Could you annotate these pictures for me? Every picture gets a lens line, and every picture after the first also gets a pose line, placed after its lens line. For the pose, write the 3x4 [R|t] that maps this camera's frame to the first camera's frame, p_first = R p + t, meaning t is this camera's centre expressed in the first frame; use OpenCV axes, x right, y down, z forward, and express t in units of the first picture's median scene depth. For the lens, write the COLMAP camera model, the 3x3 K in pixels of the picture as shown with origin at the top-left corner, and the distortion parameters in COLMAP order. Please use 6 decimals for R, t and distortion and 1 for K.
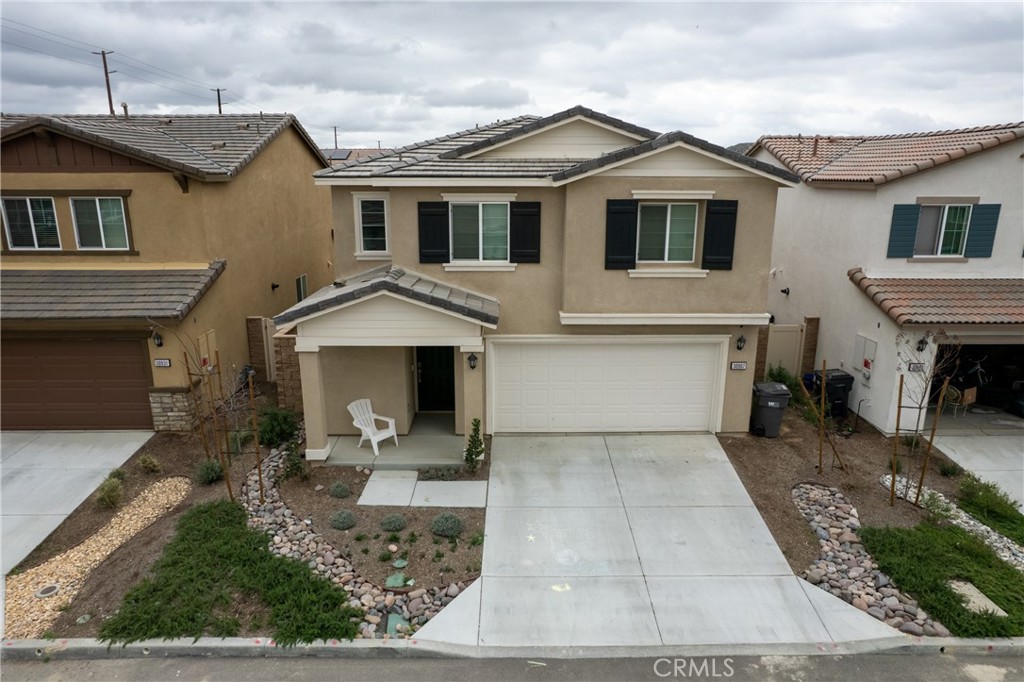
lens RADIAL K [[654.2, 0, 515.3], [0, 654.2, 342.9], [0, 0, 1]] dist [-0.072176, 0.066700]
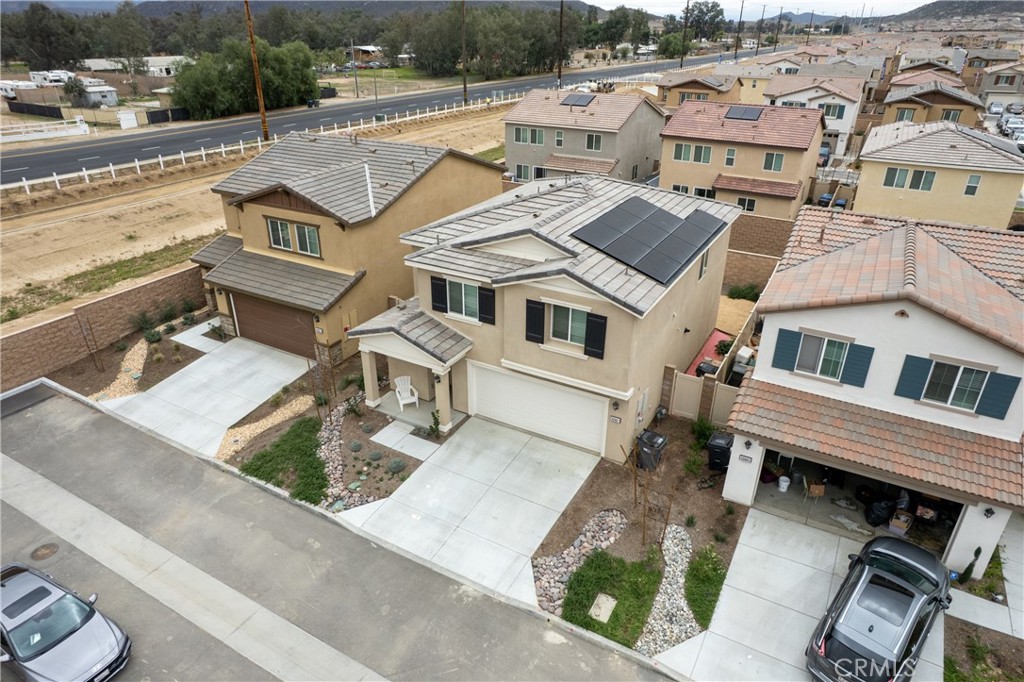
lens RADIAL K [[654.2, 0, 515.3], [0, 654.2, 342.9], [0, 0, 1]] dist [-0.072176, 0.066700]
pose [[0.865055, 0.228506, -0.446615, 0.815511], [-0.131693, 0.962456, 0.237351, -0.474099], [0.484083, -0.146506, 0.862670, -0.350668]]
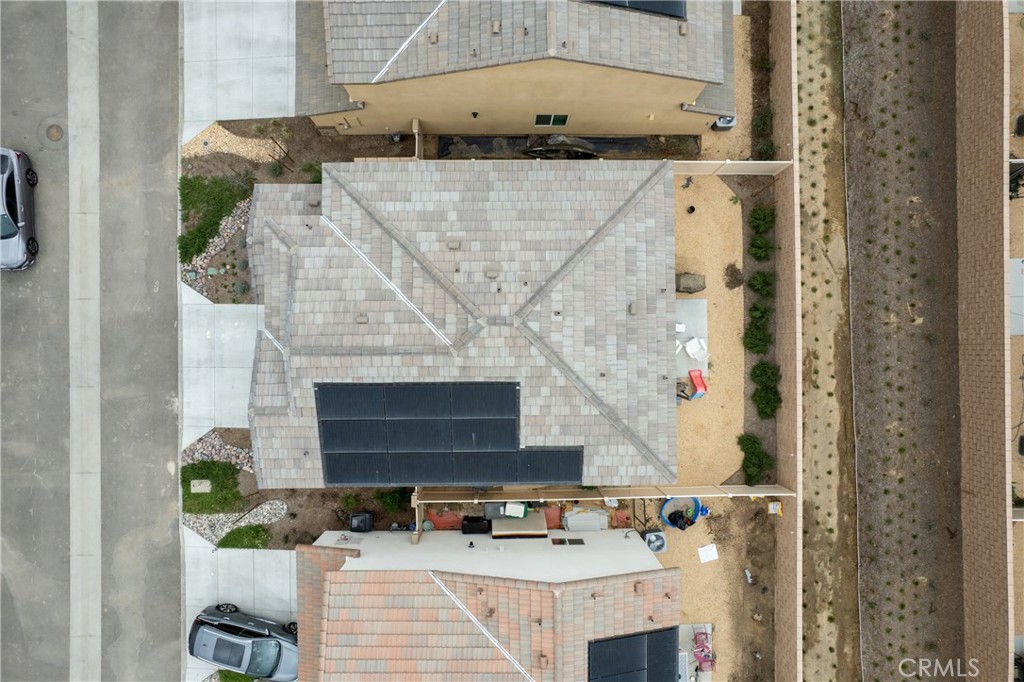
lens RADIAL K [[654.2, 0, 515.3], [0, 654.2, 342.9], [0, 0, 1]] dist [-0.072176, 0.066700]
pose [[-0.008558, 0.999959, -0.002815, 0.076585], [-0.257954, 0.000512, 0.966157, -1.877552], [0.966119, 0.008994, 0.257939, 1.152102]]
